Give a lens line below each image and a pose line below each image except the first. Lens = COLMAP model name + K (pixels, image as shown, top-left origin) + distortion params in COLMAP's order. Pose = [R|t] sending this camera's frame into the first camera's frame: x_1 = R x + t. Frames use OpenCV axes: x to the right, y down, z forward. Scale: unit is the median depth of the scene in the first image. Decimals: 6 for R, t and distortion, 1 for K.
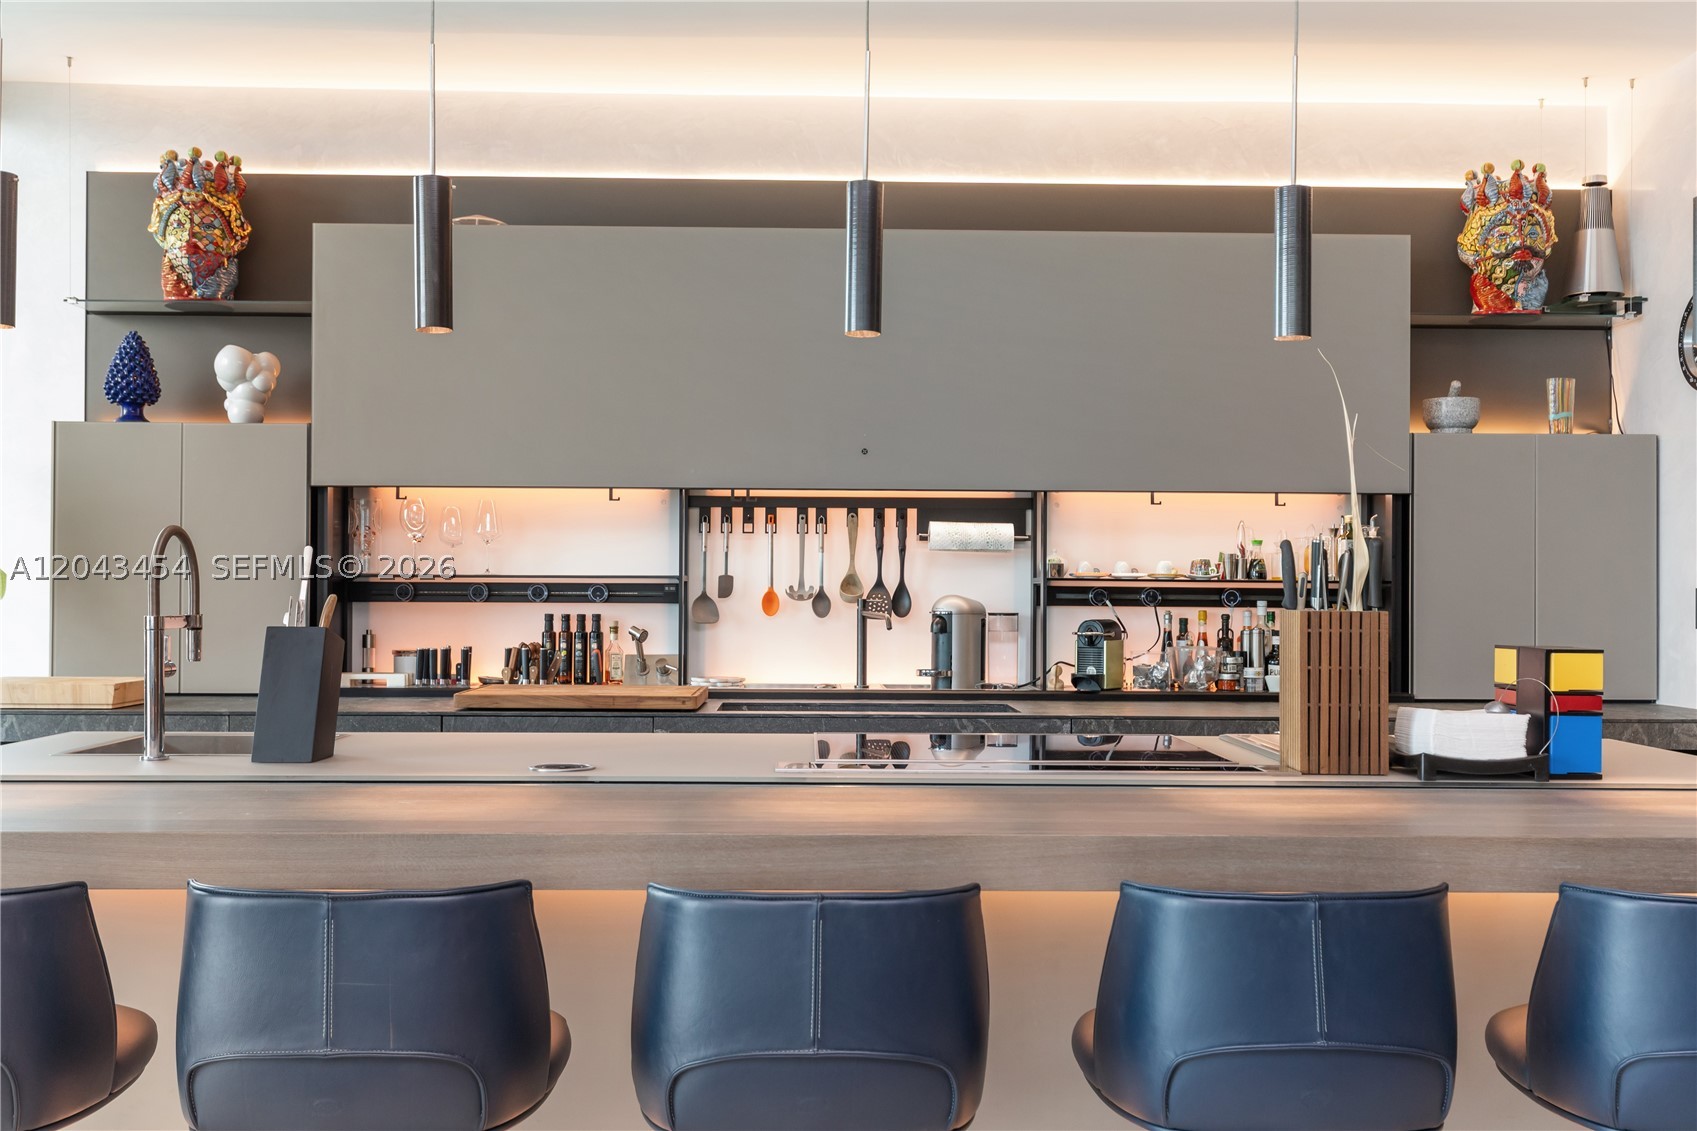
lens RADIAL K [[1645.3, 0, 832.2], [0, 1645.3, 571.3], [0, 0, 1]] dist [-0.001198, 0.000000]
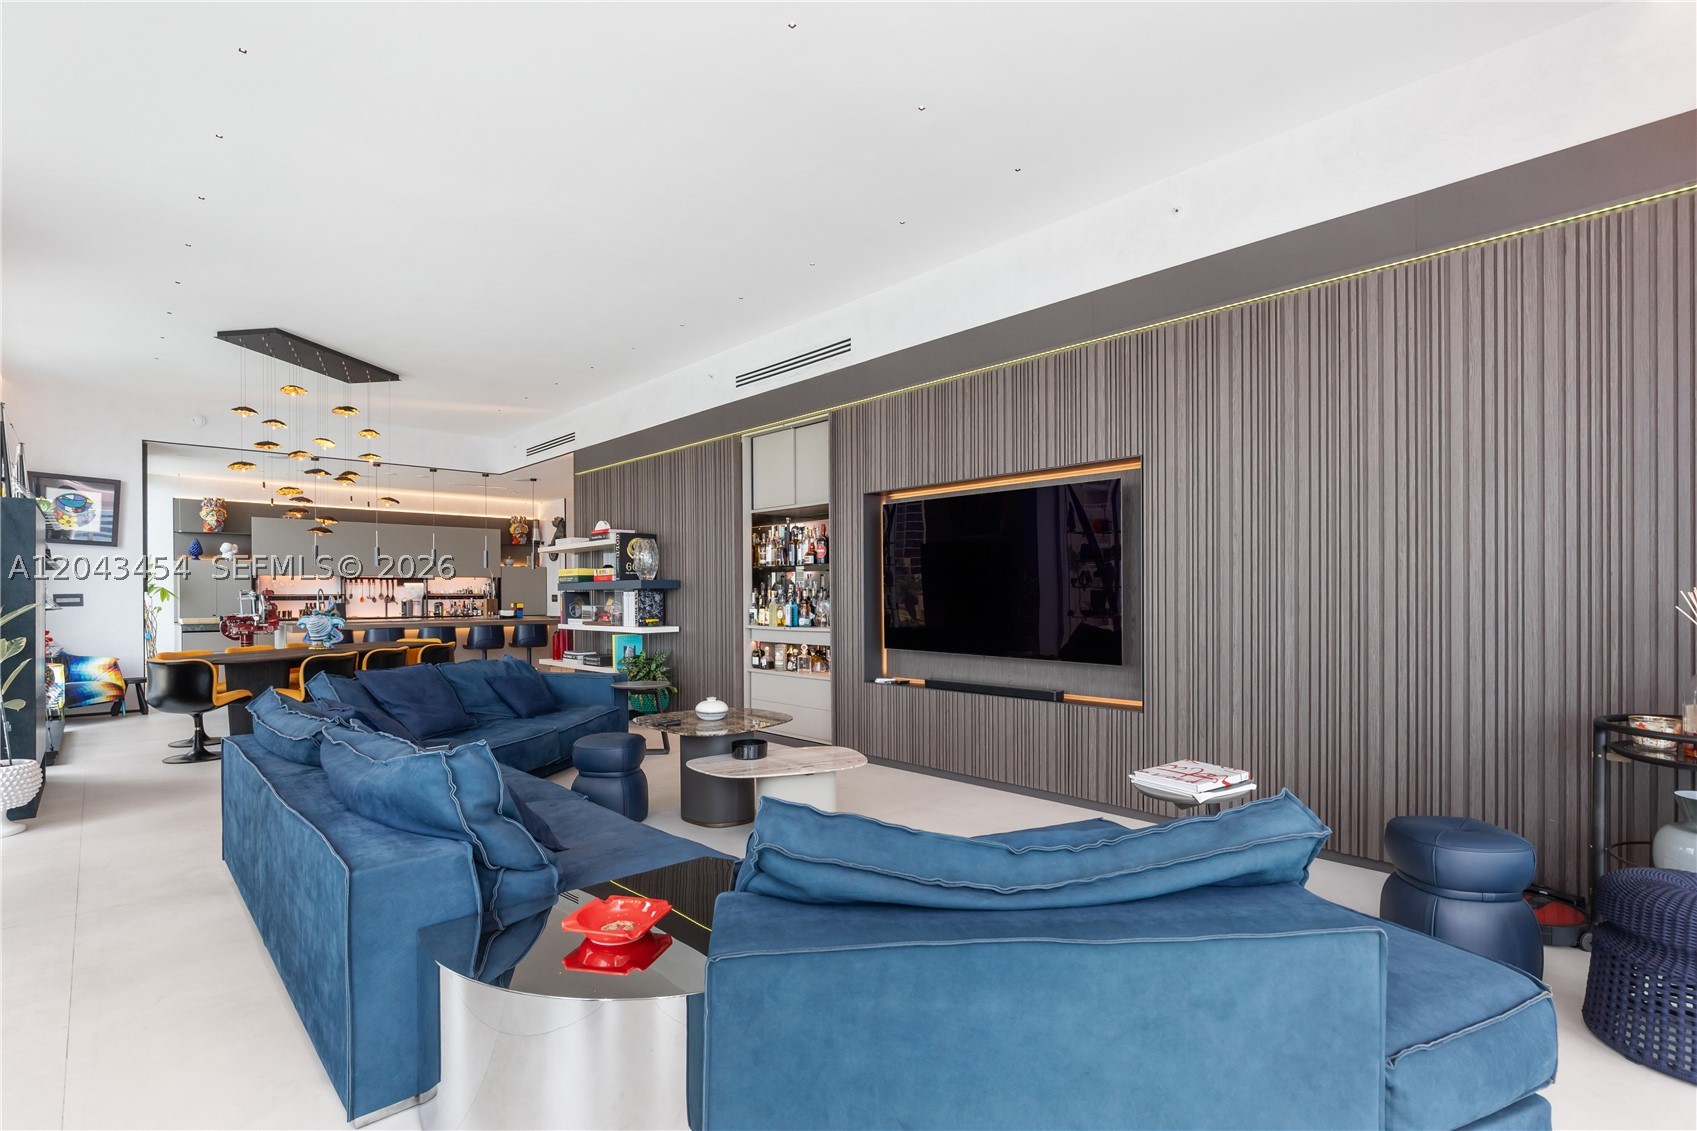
lens RADIAL K [[795.9, 0, 828.9], [0, 795.9, 595.5], [0, 0, 1]] dist [-0.004626, 0.000085]
pose [[0.748060, -0.011206, 0.663537, -0.553300], [0.002025, 0.999891, 0.014603, -0.023762], [-0.663629, -0.009580, 0.748001, -1.604176]]
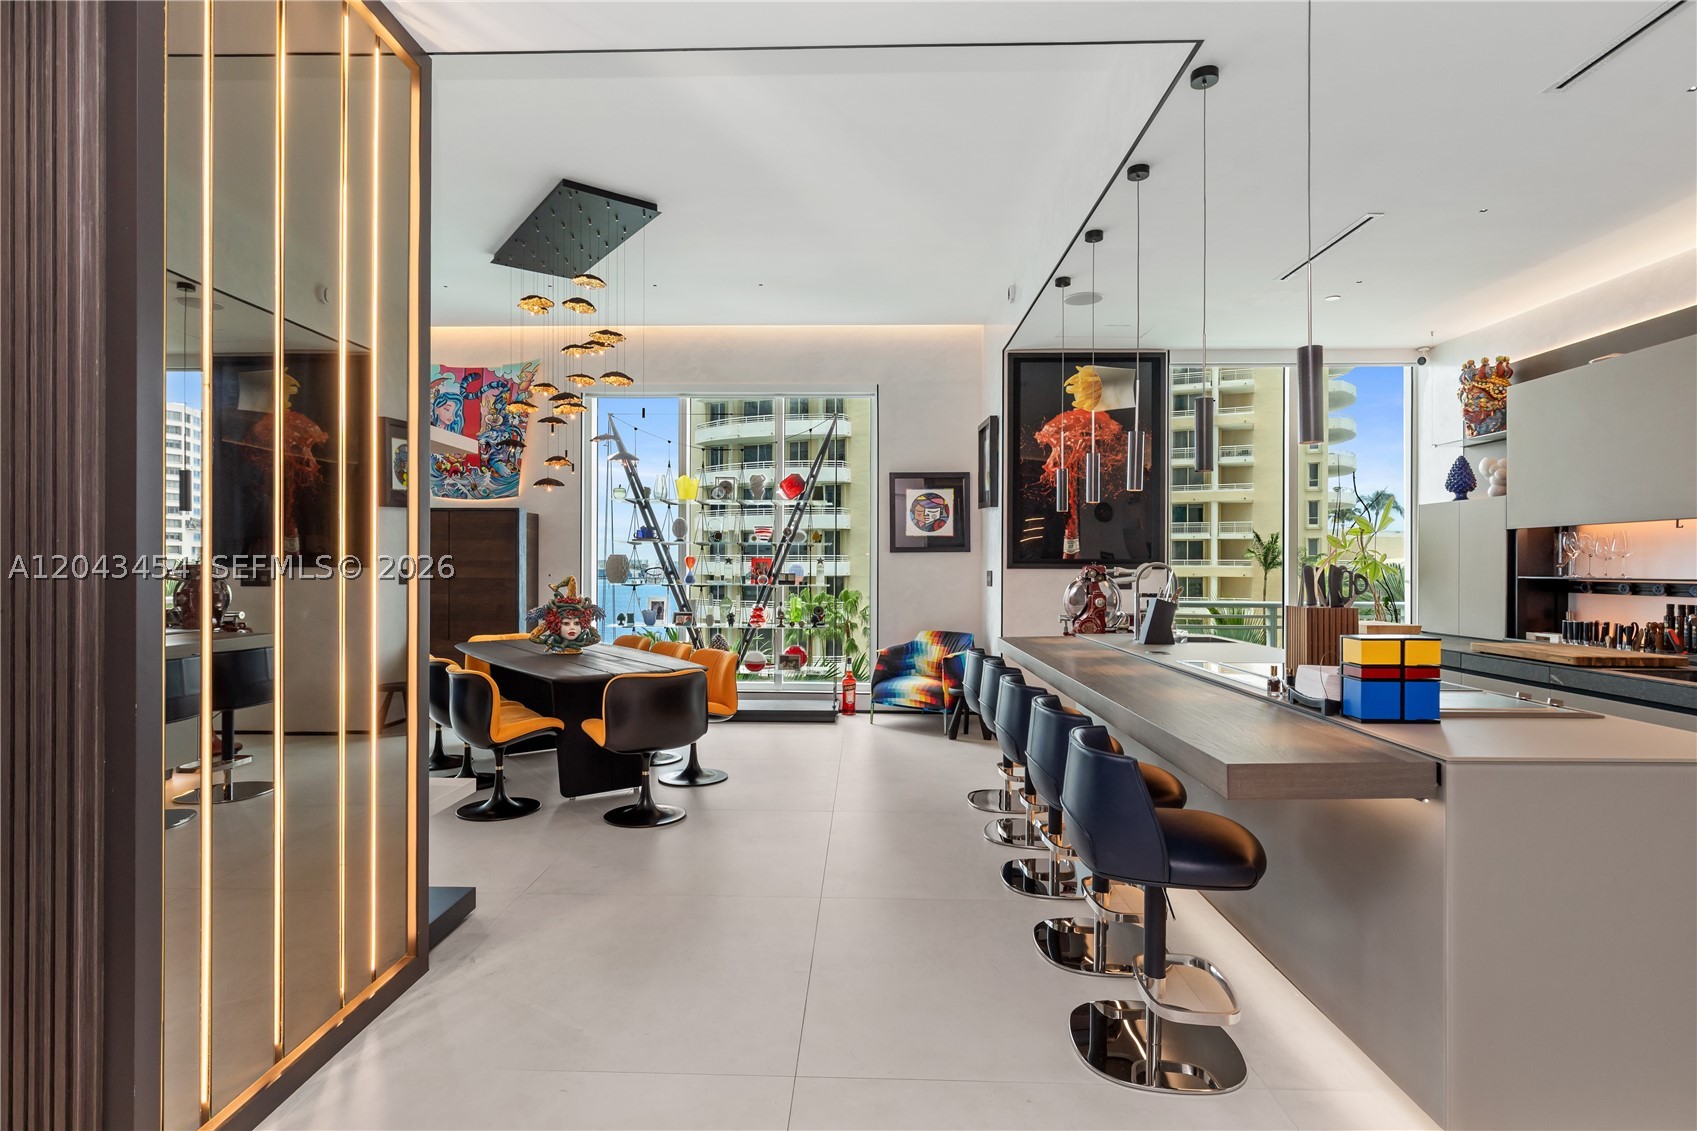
lens RADIAL K [[856.8, 0, 842.7], [0, 856.8, 563.9], [0, 0, 1]] dist [0.000340, -0.001149]
pose [[-0.051409, -0.007538, -0.998649, 0.654375], [0.006095, 0.999951, -0.007862, -0.009016], [0.998659, -0.006491, -0.051361, 0.288274]]
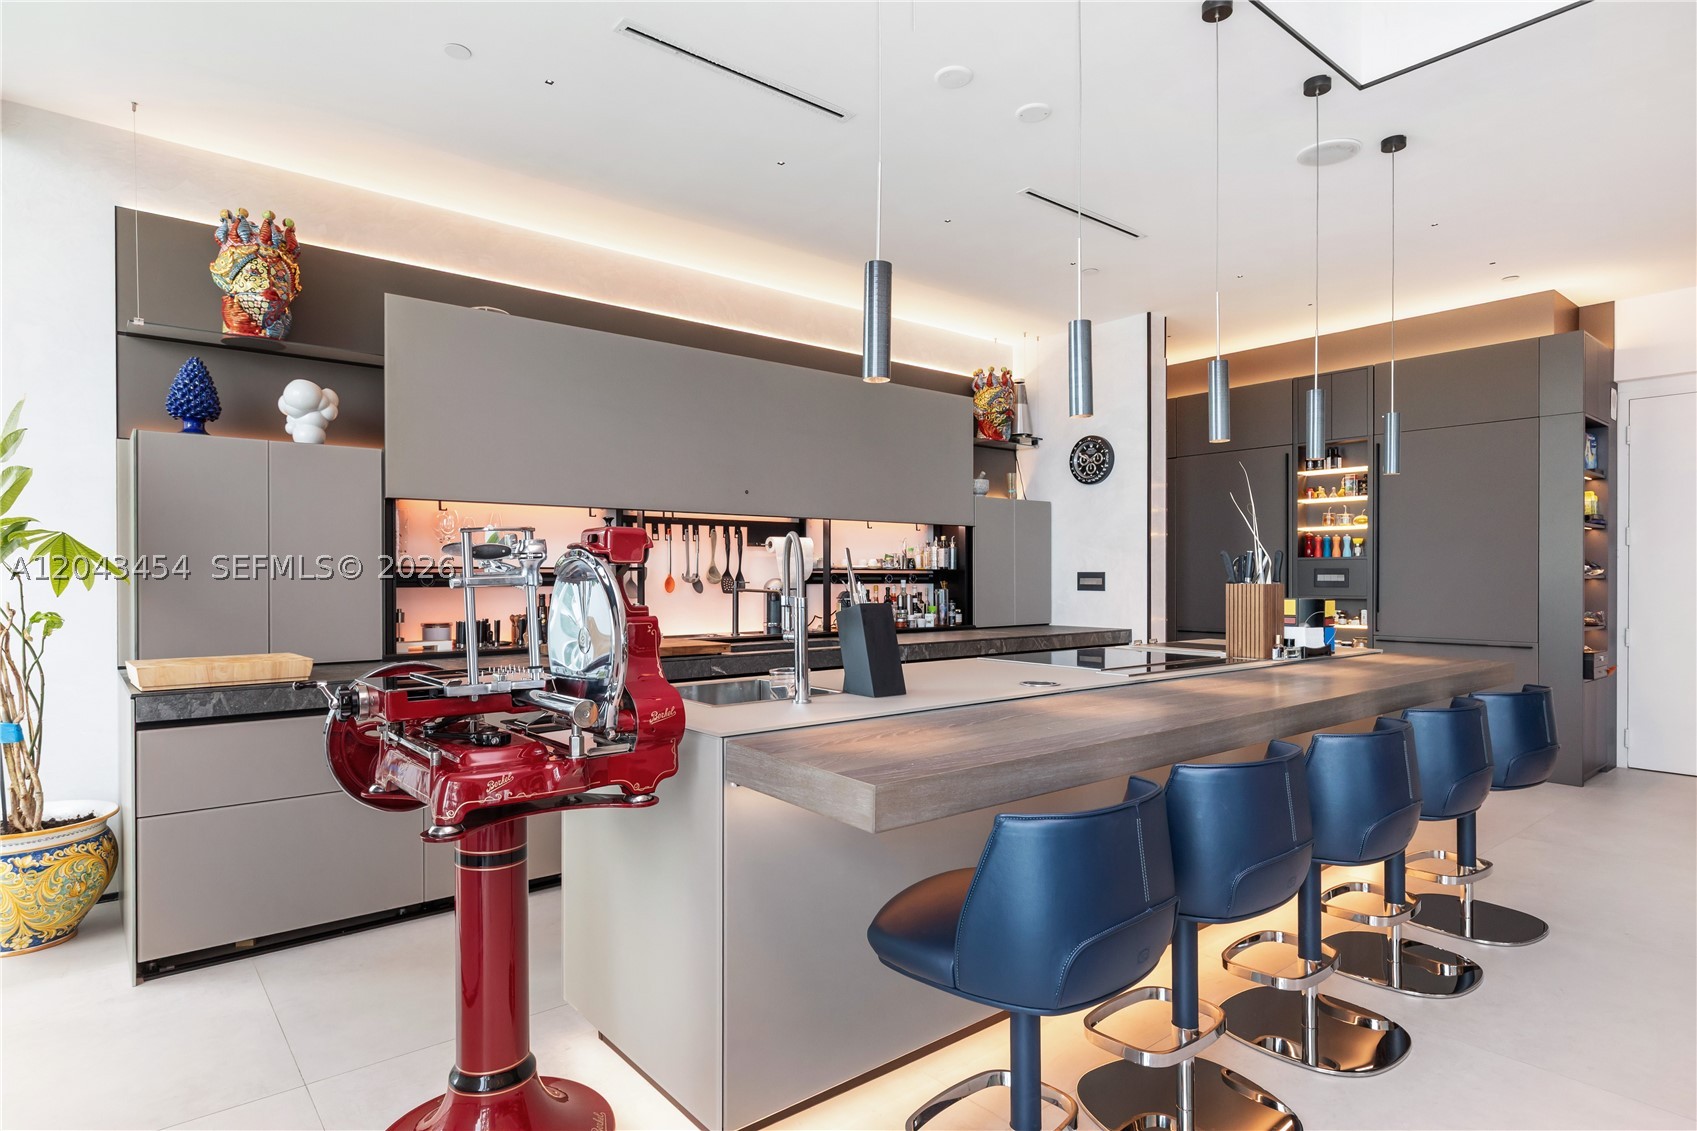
lens RADIAL K [[926.7, 0, 842.2], [0, 926.7, 576.2], [0, 0, 1]] dist [0.007602, -0.003874]
pose [[0.784927, -0.007770, 0.619539, -0.465075], [-0.000097, 0.999920, 0.012664, -0.000081], [-0.619588, -0.010000, 0.784863, 0.199254]]
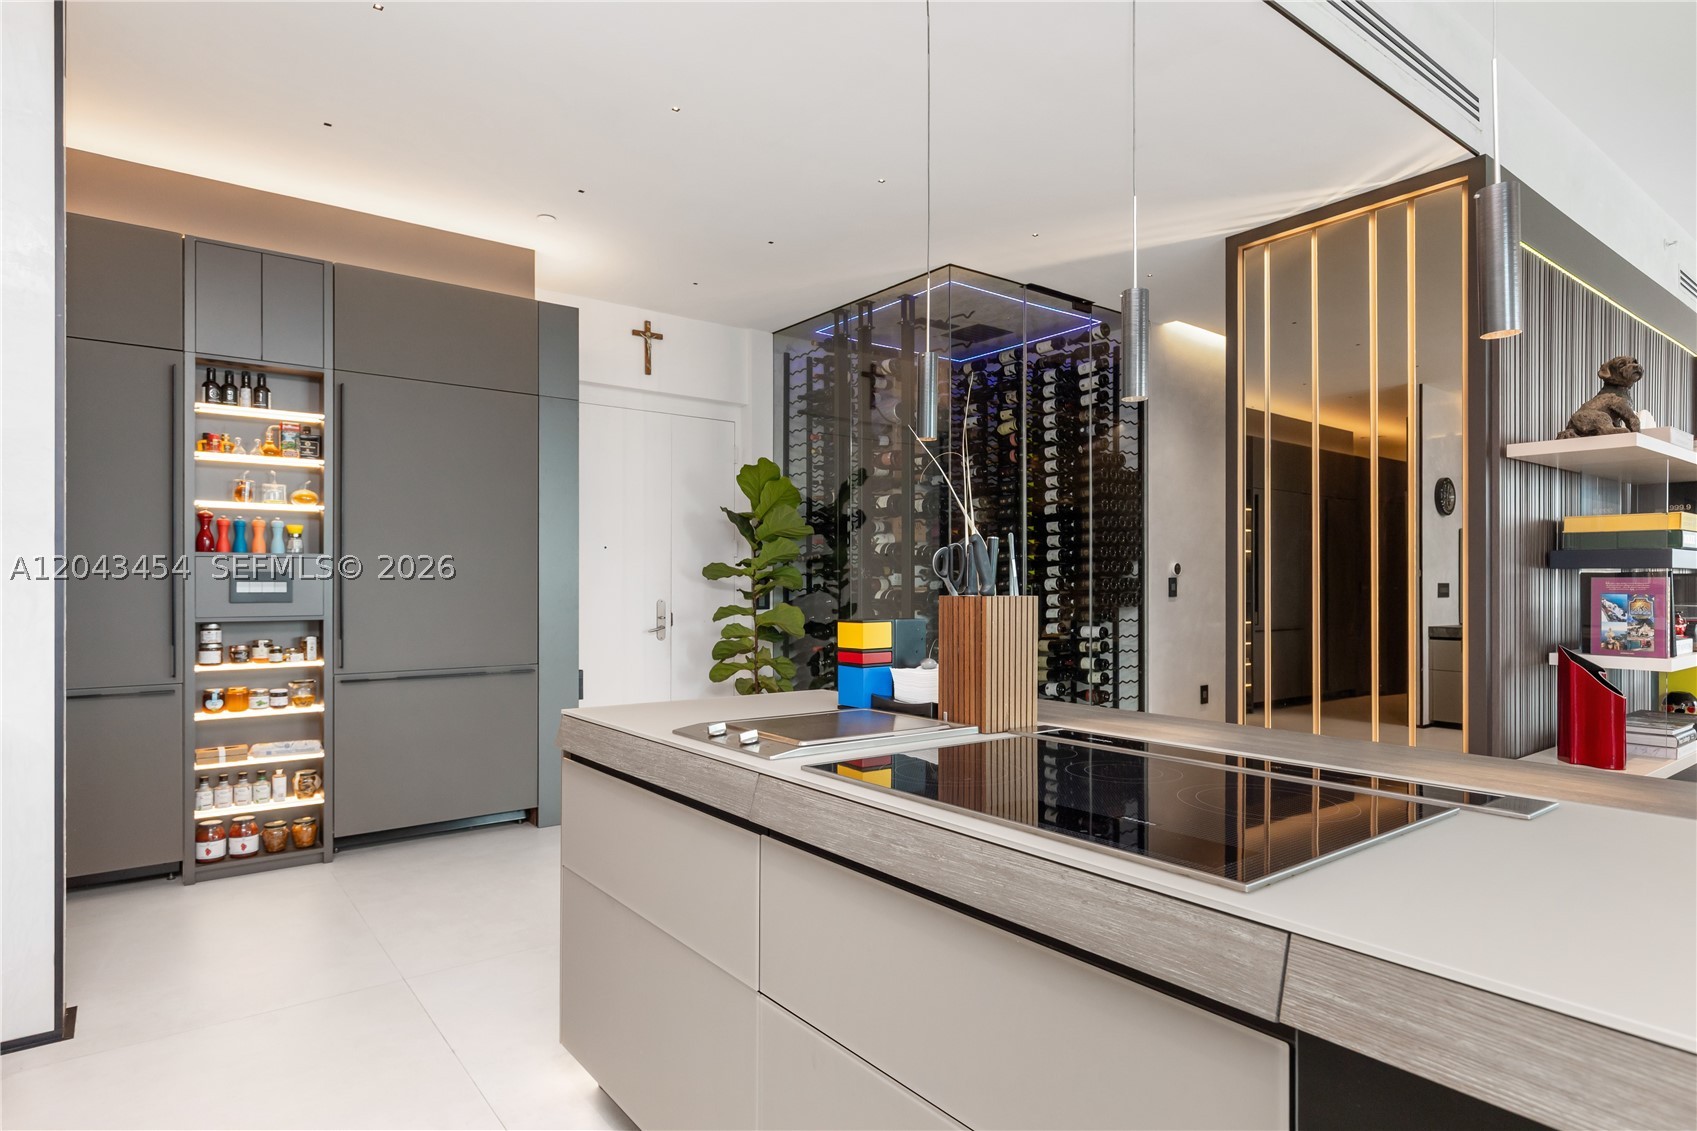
lens RADIAL K [[926.7, 0, 843.6], [0, 926.7, 578.7], [0, 0, 1]] dist [0.007602, -0.003874]
pose [[-0.591604, -0.002593, 0.806224, -0.100389], [-0.013389, 0.999889, -0.006609, 0.009053], [-0.806117, -0.014704, -0.591573, 0.792006]]
